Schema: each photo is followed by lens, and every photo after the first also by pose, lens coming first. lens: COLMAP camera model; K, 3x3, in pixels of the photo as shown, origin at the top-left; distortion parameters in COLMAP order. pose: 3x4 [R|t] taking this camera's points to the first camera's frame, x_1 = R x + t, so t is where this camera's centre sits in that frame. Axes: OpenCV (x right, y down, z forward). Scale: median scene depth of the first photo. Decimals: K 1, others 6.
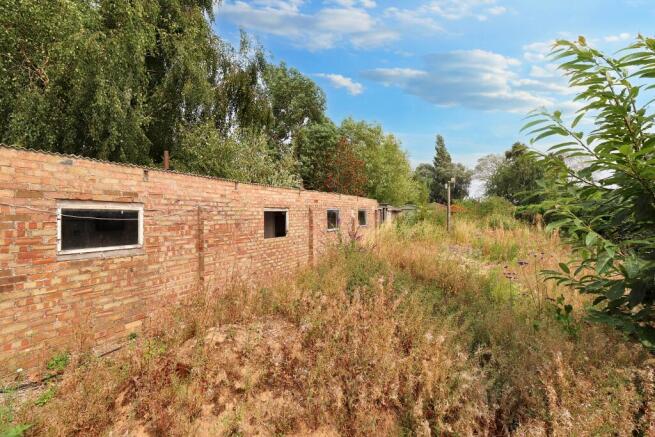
lens RADIAL K [[304.2, 0, 327.5], [0, 304.2, 218.5], [0, 0, 1]] dist [0.001127, -0.000309]
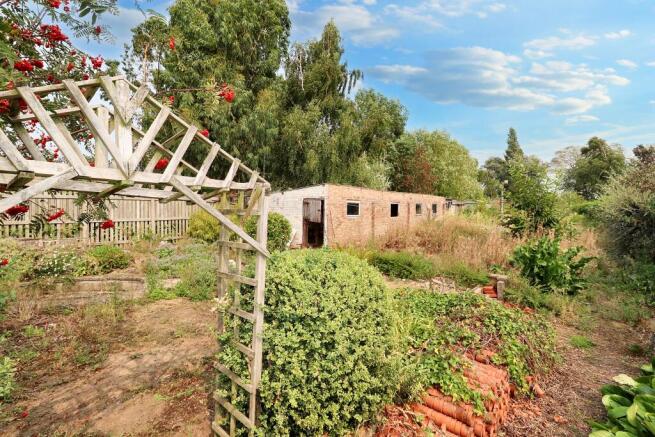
lens RADIAL K [[304.2, 0, 327.5], [0, 304.2, 218.5], [0, 0, 1]] dist [0.001127, -0.000309]
pose [[0.980164, 0.028700, -0.196100, -0.065189], [-0.022680, 0.999202, 0.032877, 0.005378], [0.196887, -0.027778, 0.980033, -0.355873]]
